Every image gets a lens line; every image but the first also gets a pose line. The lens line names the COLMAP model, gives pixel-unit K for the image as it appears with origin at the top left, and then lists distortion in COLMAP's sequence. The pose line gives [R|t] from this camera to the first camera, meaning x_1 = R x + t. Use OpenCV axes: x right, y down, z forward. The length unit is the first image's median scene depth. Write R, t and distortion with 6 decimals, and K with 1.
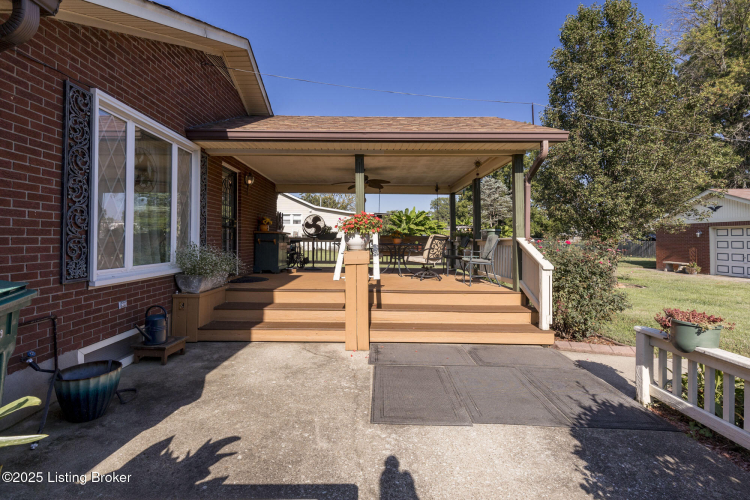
lens RADIAL K [[345.2, 0, 381.0], [0, 345.2, 241.4], [0, 0, 1]] dist [0.001001, 0.000418]
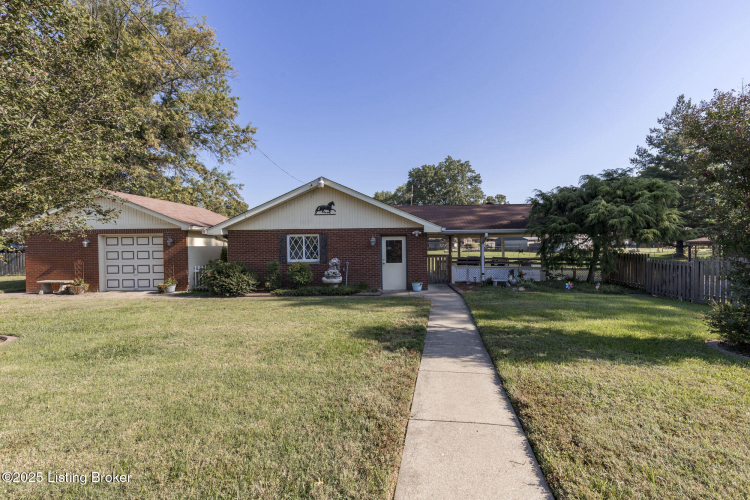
lens RADIAL K [[345.2, 0, 381.0], [0, 345.2, 241.4], [0, 0, 1]] dist [0.001001, 0.000418]
pose [[0.089642, 0.012671, 0.995893, 0.185054], [0.016500, 0.999763, -0.014205, -0.002293], [-0.995837, 0.017706, 0.089411, 0.250802]]
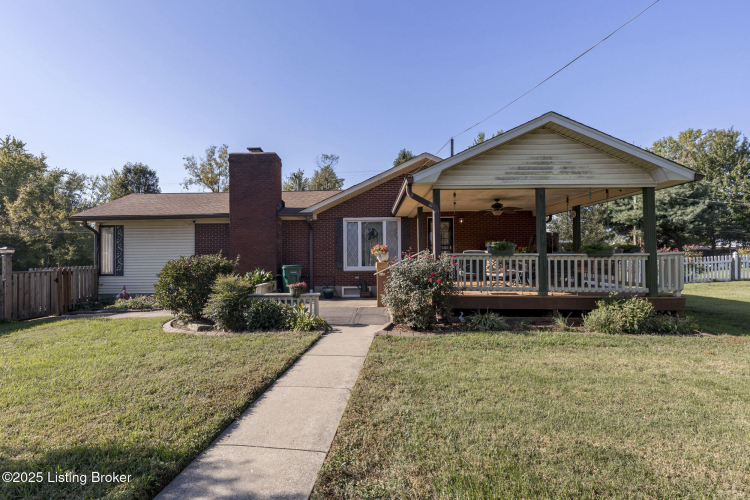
lens RADIAL K [[343.9, 0, 375.0], [0, 343.9, 250.0], [0, 0, 1]] dist [0.002018, 0.000342]
pose [[0.003836, -0.011963, -0.999921, 0.658385], [-0.015094, 0.999814, -0.012020, -0.002089], [0.999879, 0.015139, 0.003655, 0.269602]]
